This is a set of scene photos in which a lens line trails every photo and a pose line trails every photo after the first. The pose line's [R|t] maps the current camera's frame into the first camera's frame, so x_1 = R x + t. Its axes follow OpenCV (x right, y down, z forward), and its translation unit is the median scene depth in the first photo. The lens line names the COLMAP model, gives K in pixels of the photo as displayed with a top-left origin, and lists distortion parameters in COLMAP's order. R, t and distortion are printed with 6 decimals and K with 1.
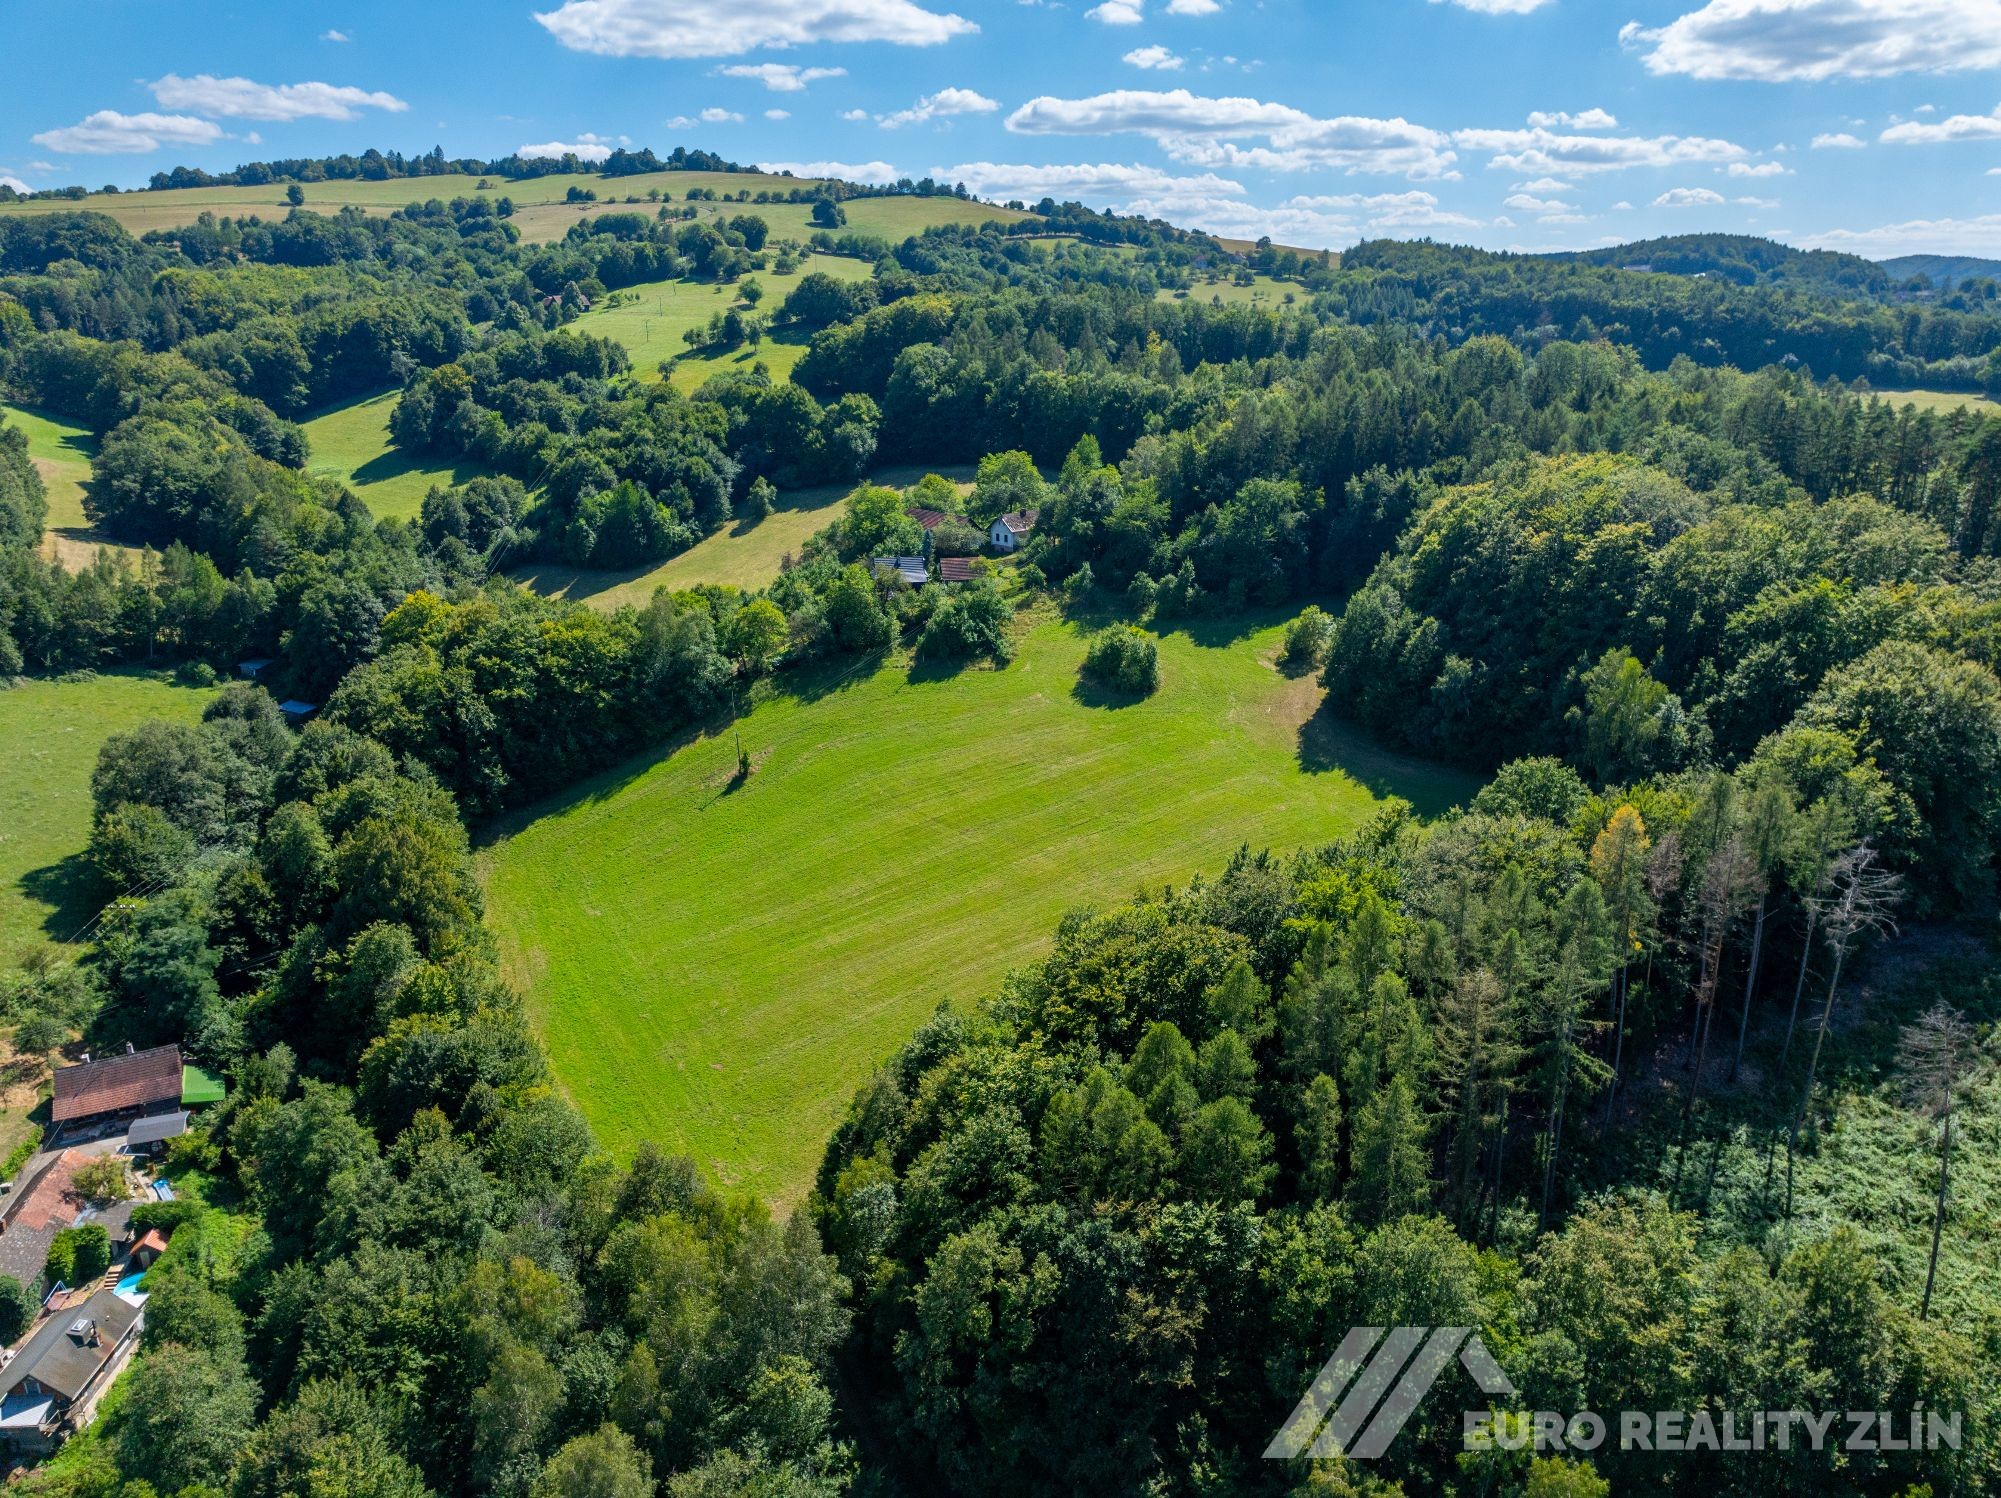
lens RADIAL K [[1434.9, 0, 1003.1], [0, 1434.9, 746.7], [0, 0, 1]] dist [-0.035028, -0.000049]
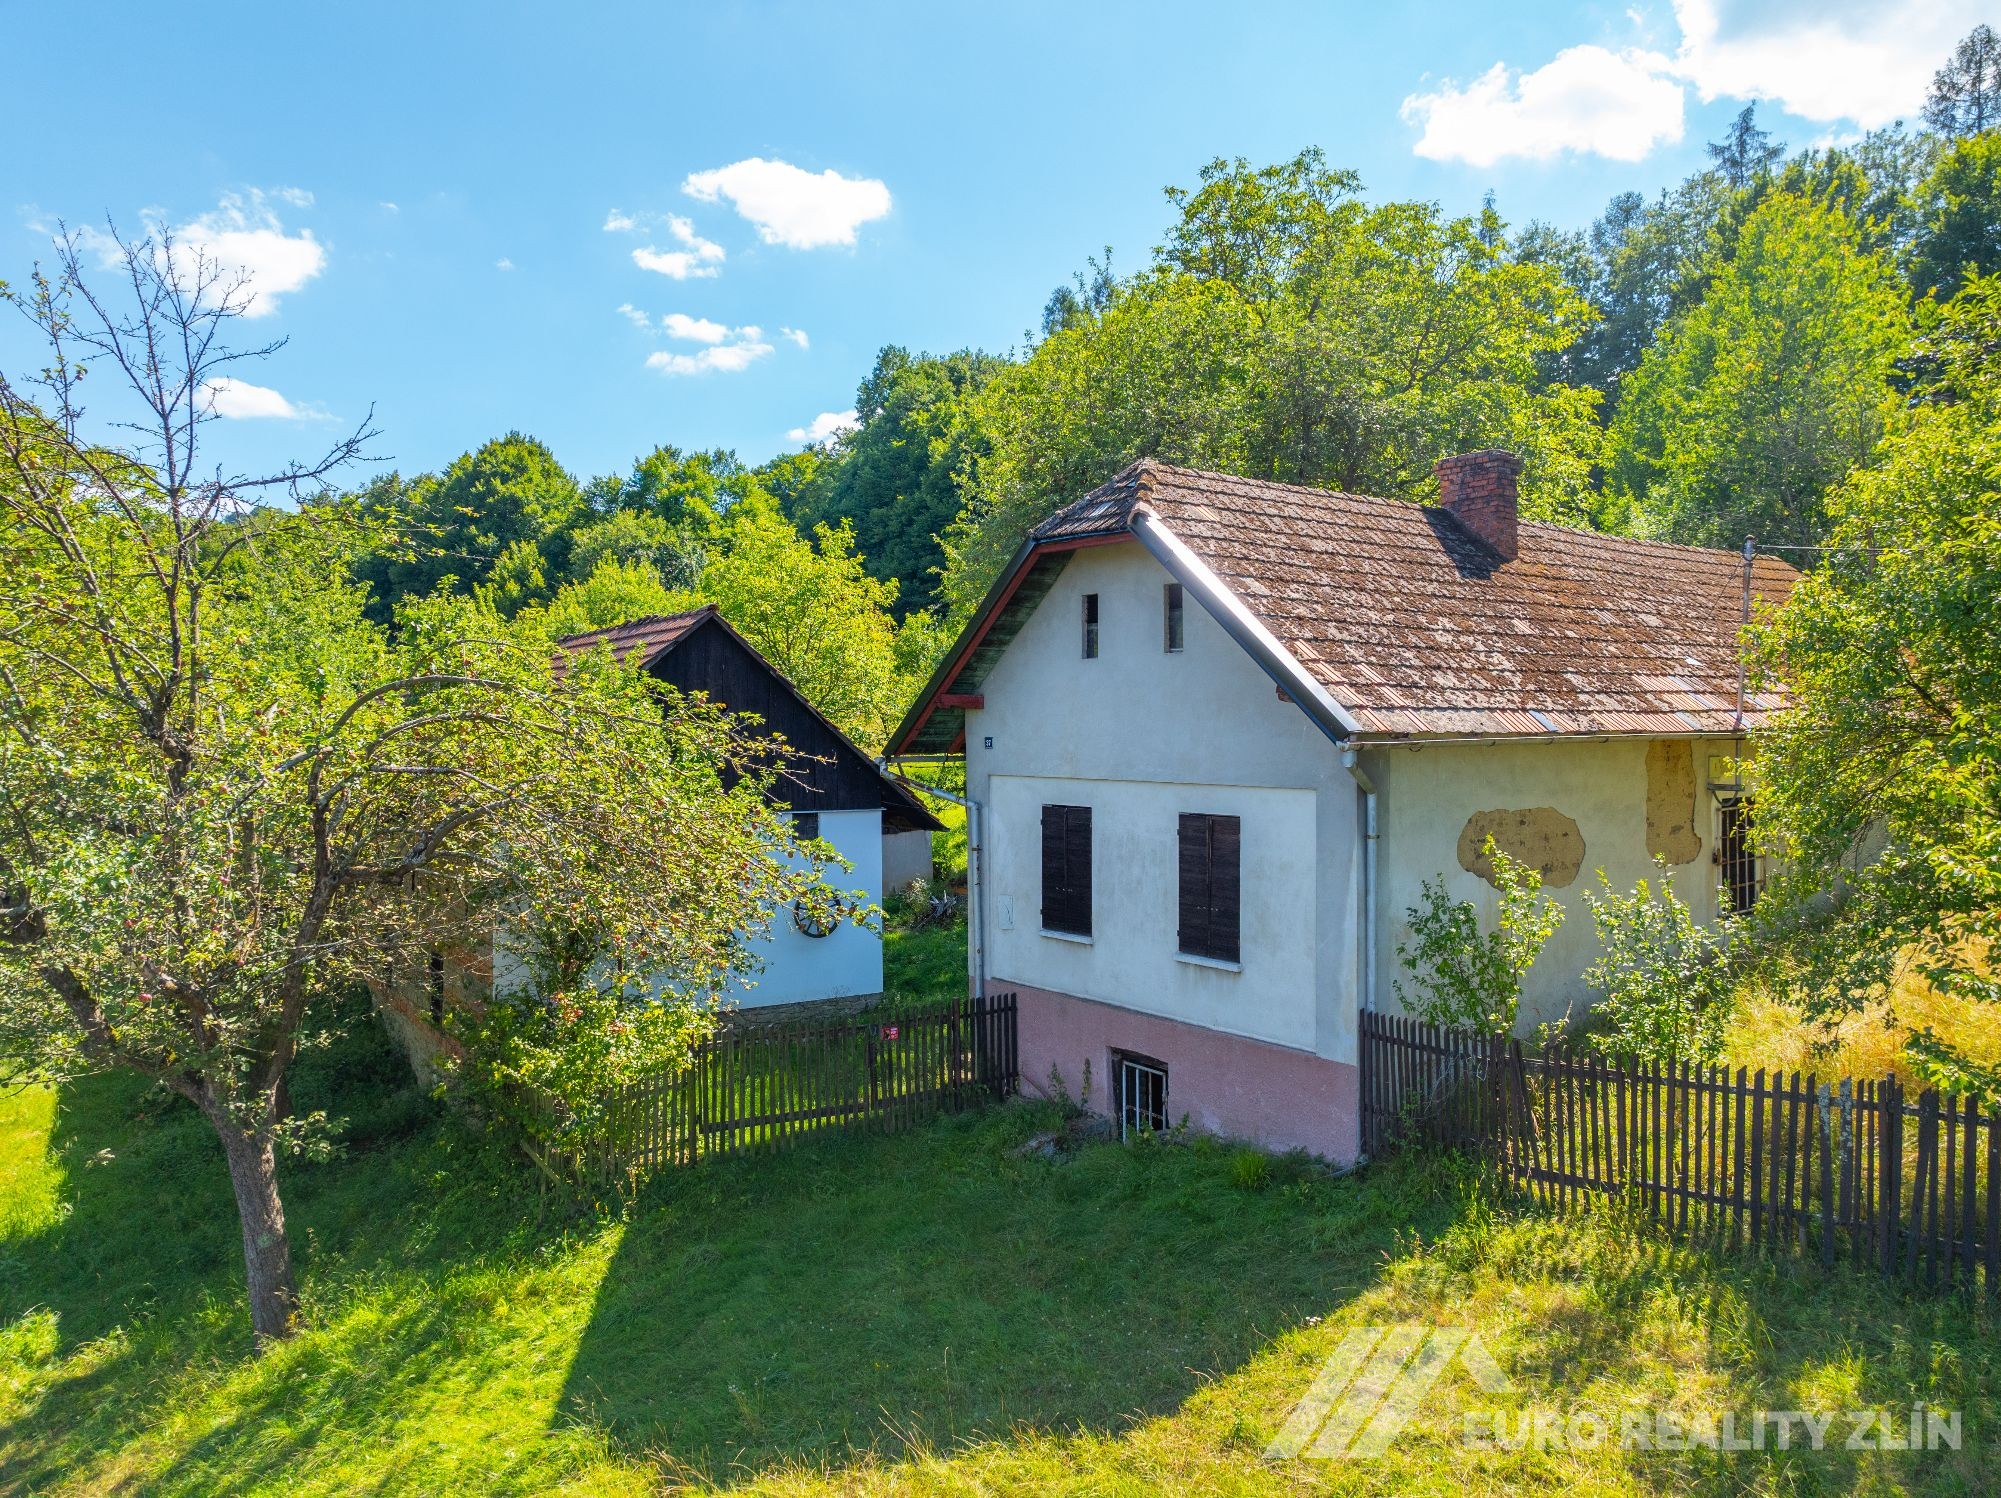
lens RADIAL K [[1432.9, 0, 1001.7], [0, 1432.9, 741.5], [0, 0, 1]] dist [-0.034758, 0.000947]
pose [[0.990597, 0.003289, -0.136775, 0.001288], [-0.043268, 0.955932, -0.290381, -0.110337], [0.129793, 0.293569, 0.947086, 0.774855]]
